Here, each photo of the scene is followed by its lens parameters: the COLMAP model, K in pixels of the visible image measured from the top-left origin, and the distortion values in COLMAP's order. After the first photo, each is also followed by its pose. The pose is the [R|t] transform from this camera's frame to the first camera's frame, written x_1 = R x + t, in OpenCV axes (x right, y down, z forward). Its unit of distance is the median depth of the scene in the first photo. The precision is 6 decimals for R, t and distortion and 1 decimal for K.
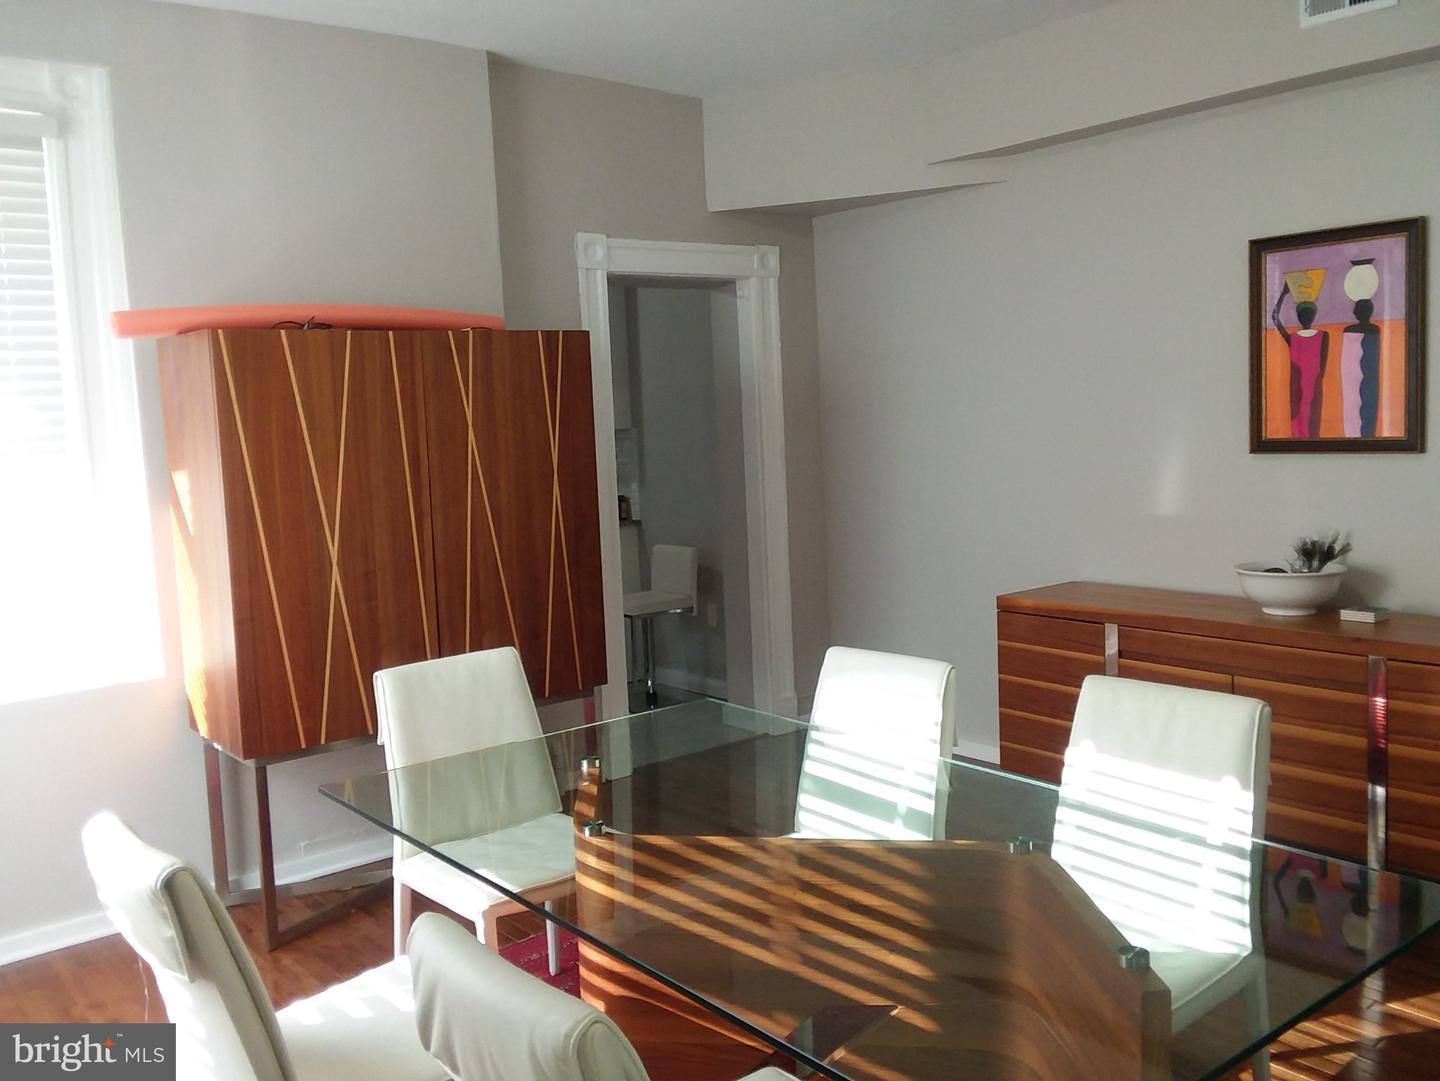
lens RADIAL K [[1280.5, 0, 724.2], [0, 1280.5, 536.6], [0, 0, 1]] dist [0.053212, -0.068793]
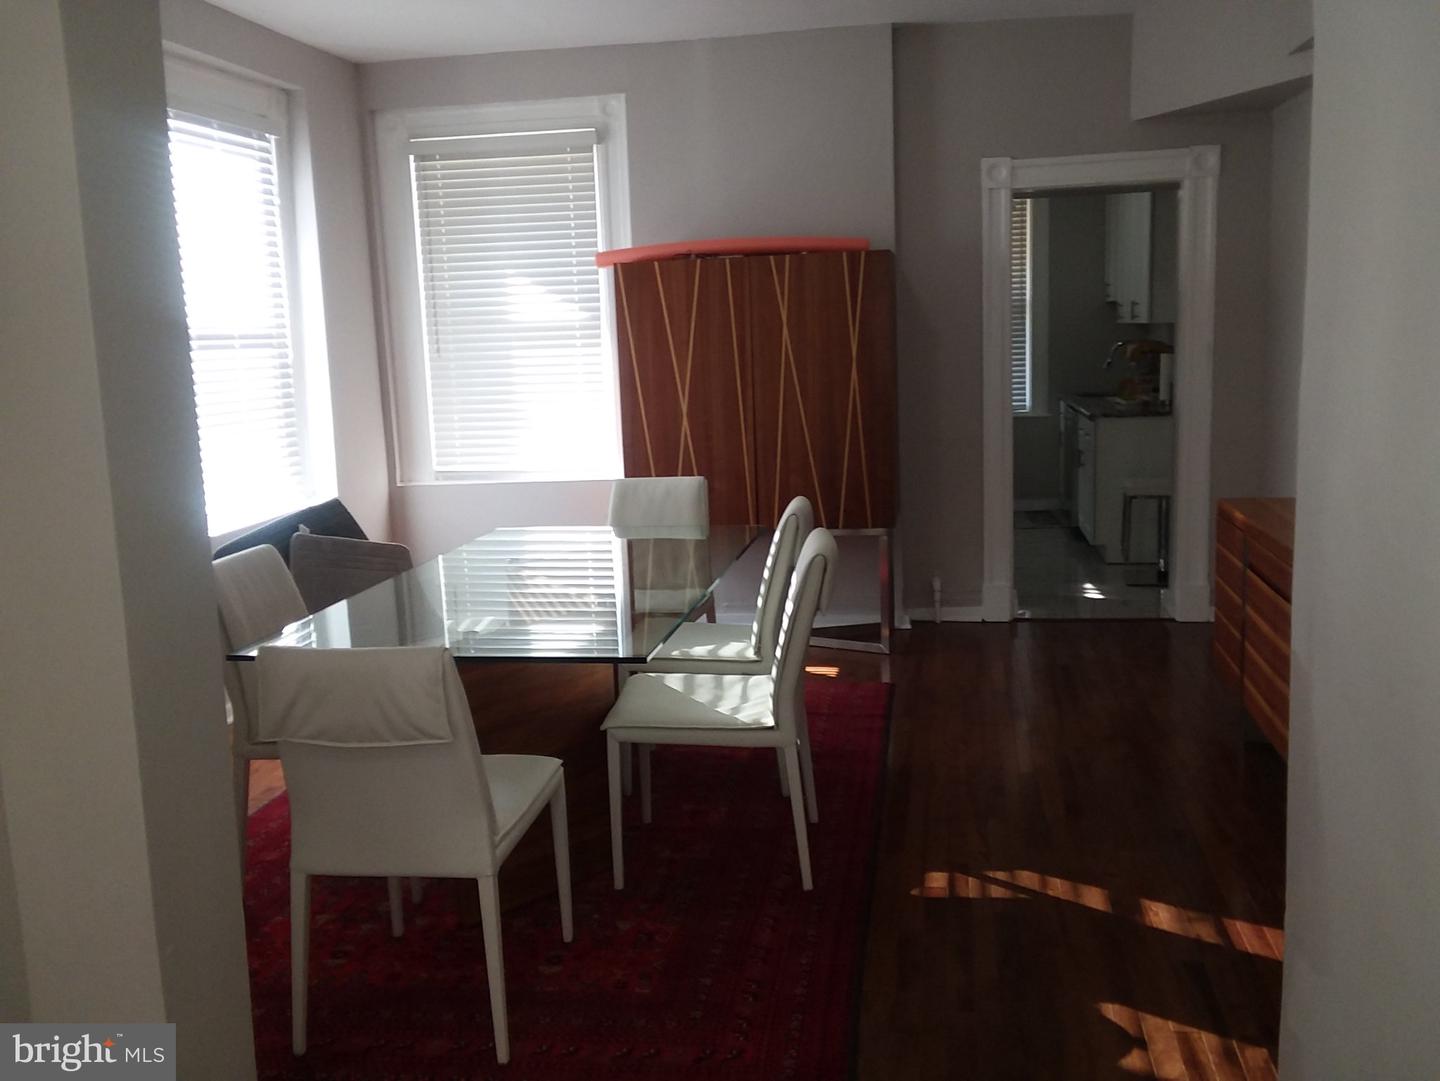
lens RADIAL K [[1280.5, 0, 727.7], [0, 1280.5, 541.8], [0, 0, 1]] dist [0.053212, -0.068793]
pose [[0.636364, 0.143873, -0.757853, 0.827144], [-0.073687, 0.989298, 0.125937, -0.023070], [0.767862, -0.024298, 0.640155, 0.061559]]
